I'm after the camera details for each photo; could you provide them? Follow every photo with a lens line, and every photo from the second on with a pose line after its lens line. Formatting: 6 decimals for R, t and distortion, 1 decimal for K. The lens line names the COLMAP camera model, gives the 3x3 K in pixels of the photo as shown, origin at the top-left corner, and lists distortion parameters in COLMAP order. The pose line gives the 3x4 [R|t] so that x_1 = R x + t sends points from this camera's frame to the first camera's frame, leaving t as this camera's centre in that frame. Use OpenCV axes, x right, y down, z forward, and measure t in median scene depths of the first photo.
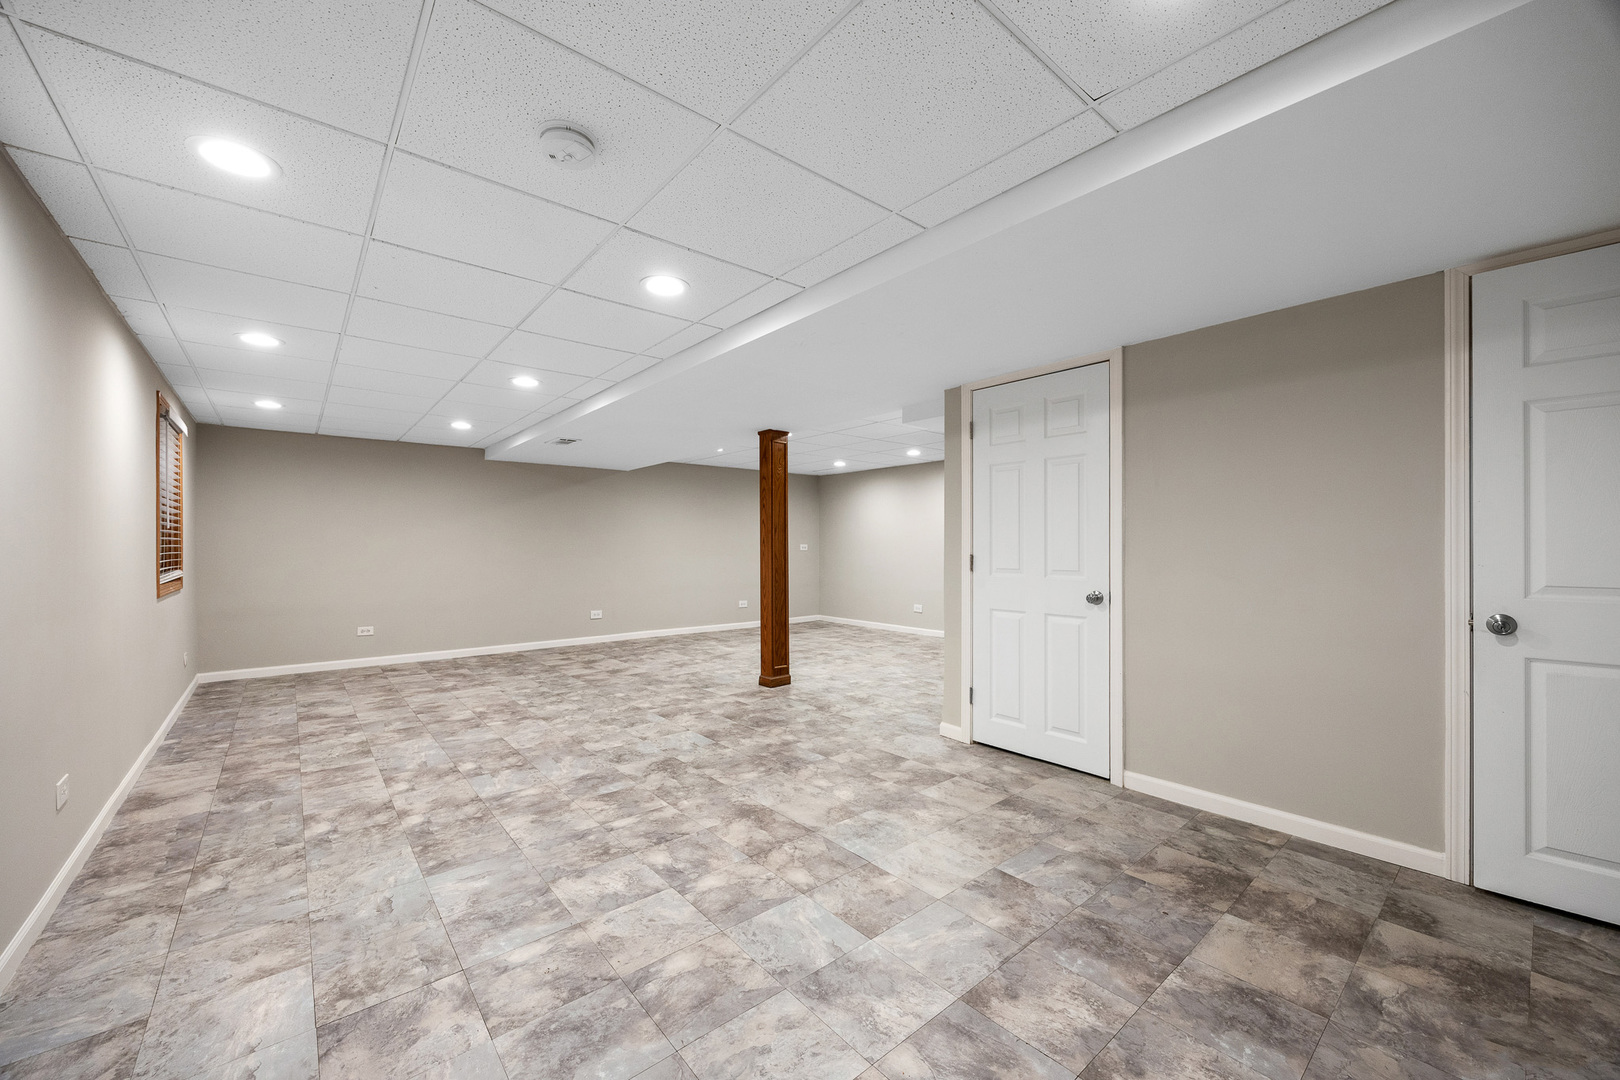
lens RADIAL K [[627.8, 0, 810.8], [0, 627.8, 545.6], [0, 0, 1]] dist [0.000223, -0.000186]
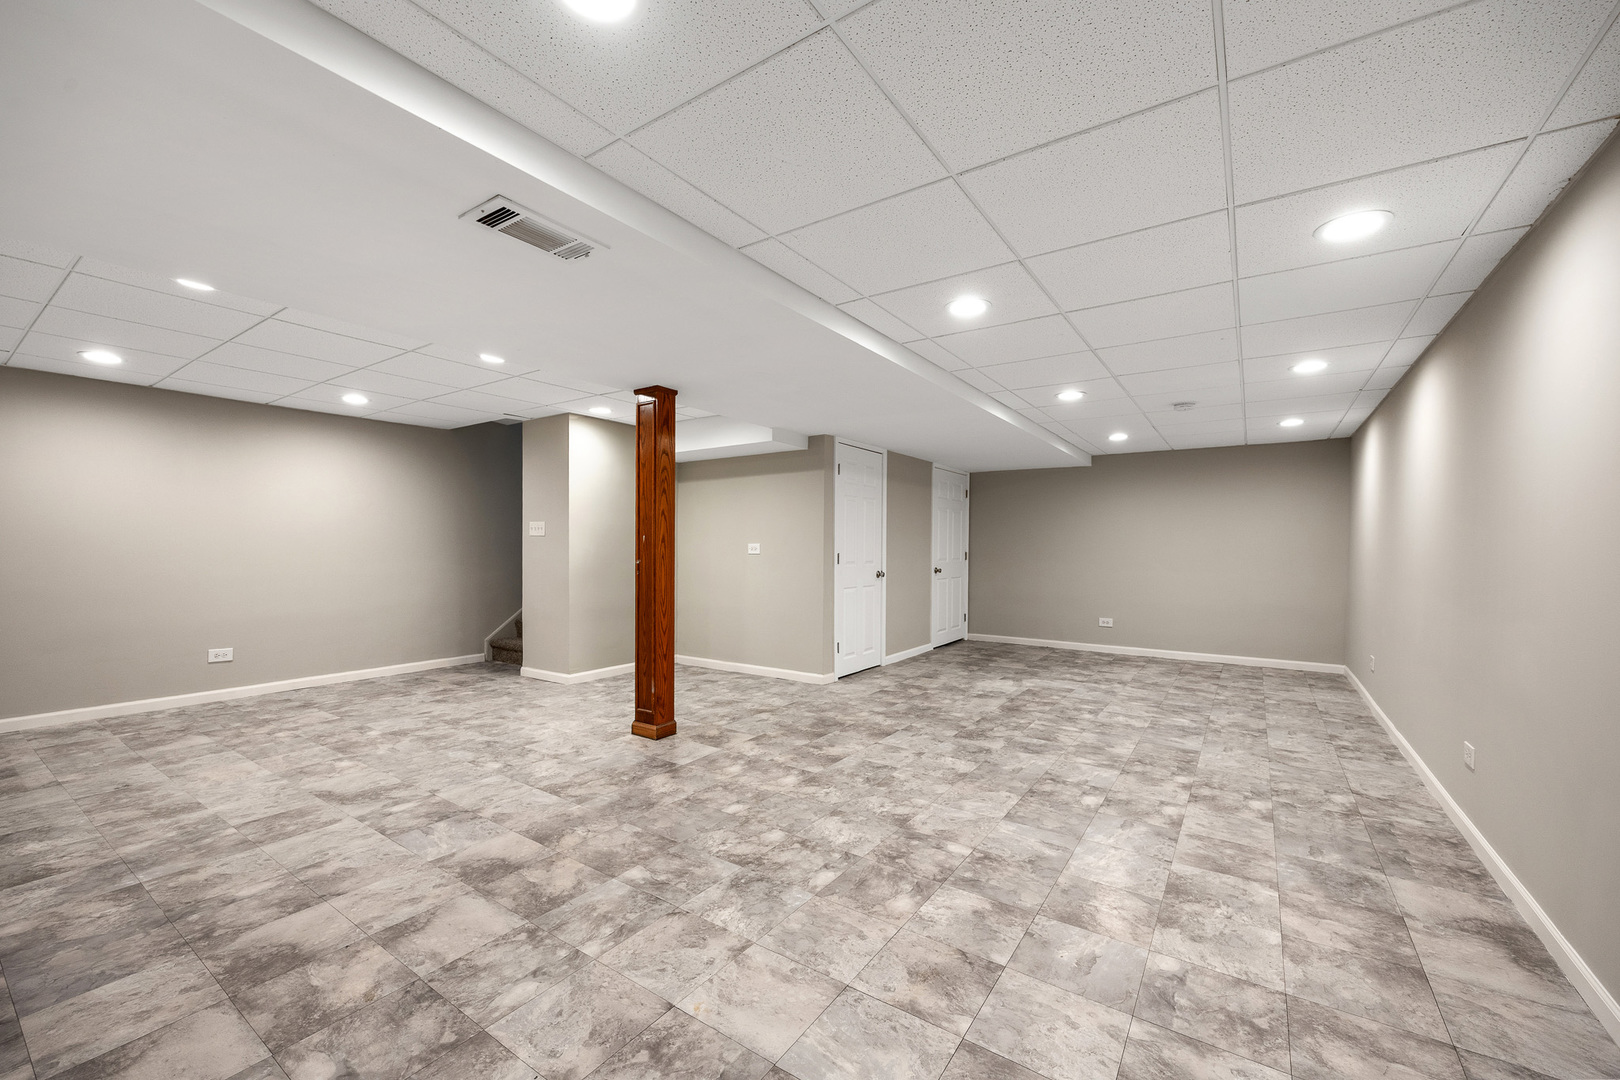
lens RADIAL K [[640.2, 0, 806.3], [0, 640.2, 548.2], [0, 0, 1]] dist [0.000173, 0.000079]
pose [[-0.263213, -0.000714, 0.964738, -1.143072], [-0.005213, 0.999986, -0.000682, 0.005278], [-0.964724, -0.005208, -0.263213, 1.423748]]
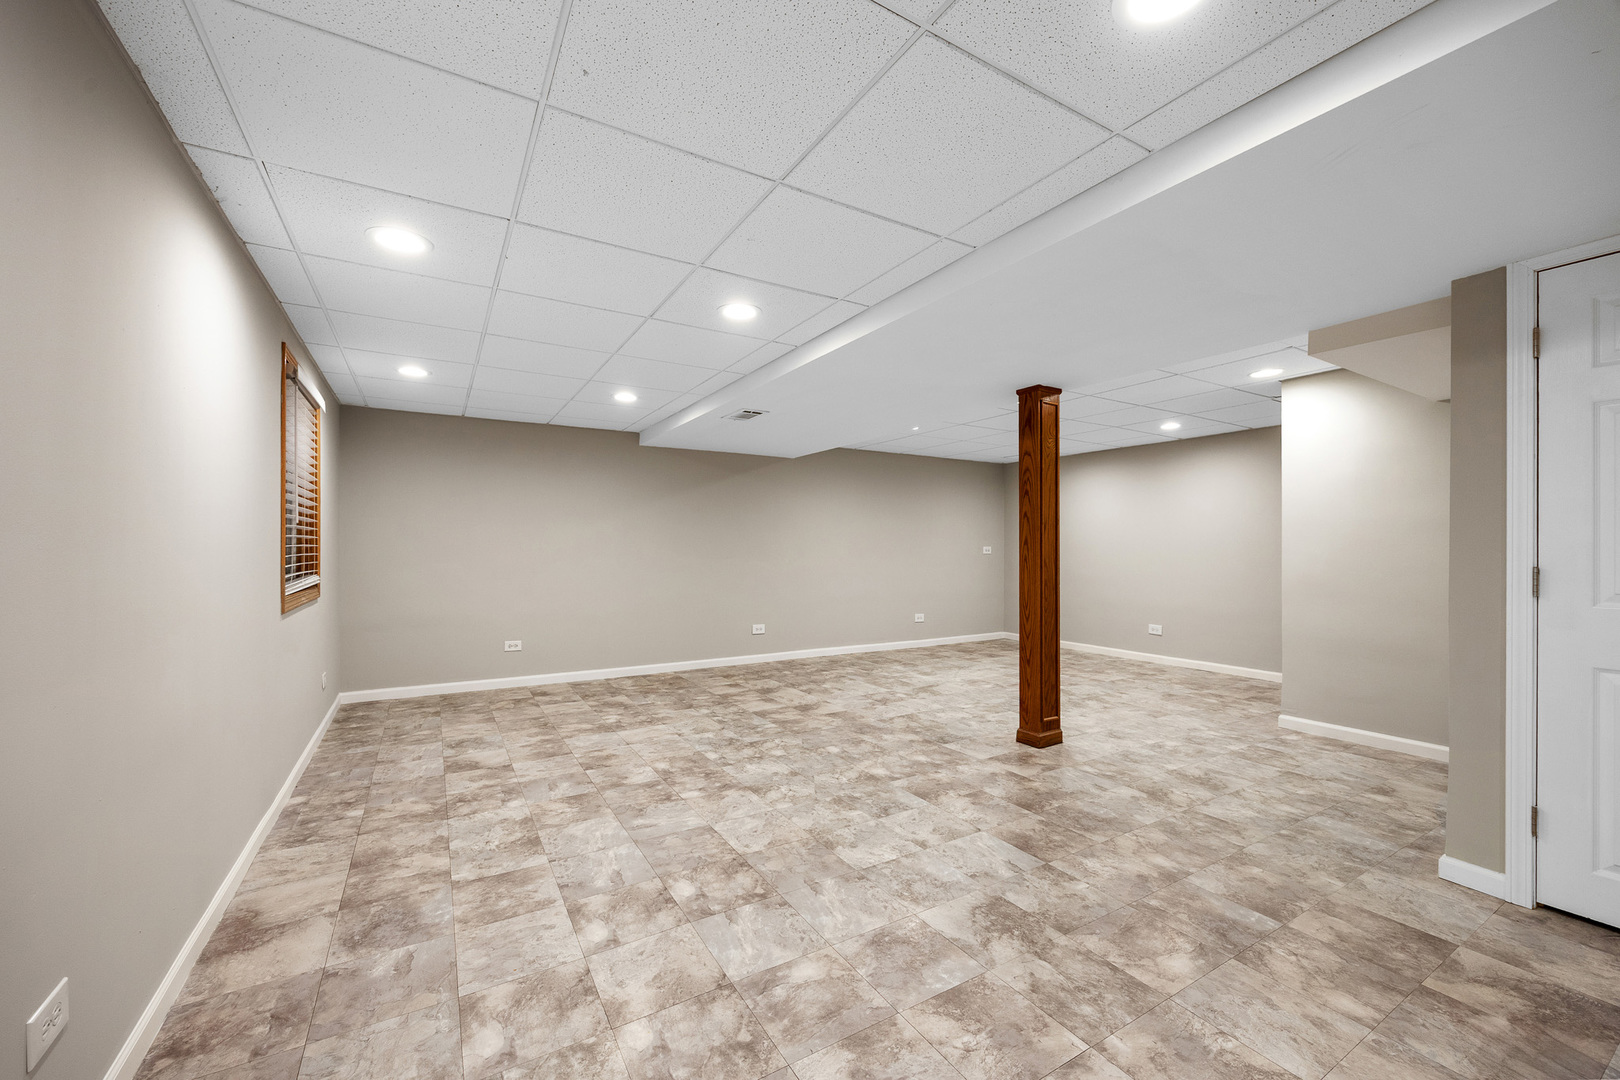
lens RADIAL K [[640.2, 0, 806.3], [0, 640.2, 548.2], [0, 0, 1]] dist [0.000173, 0.000079]
pose [[0.986597, 0.004297, -0.163117, -0.279148], [-0.004149, 0.999991, 0.001248, 0.000050], [0.163120, -0.000555, 0.986606, 0.328819]]
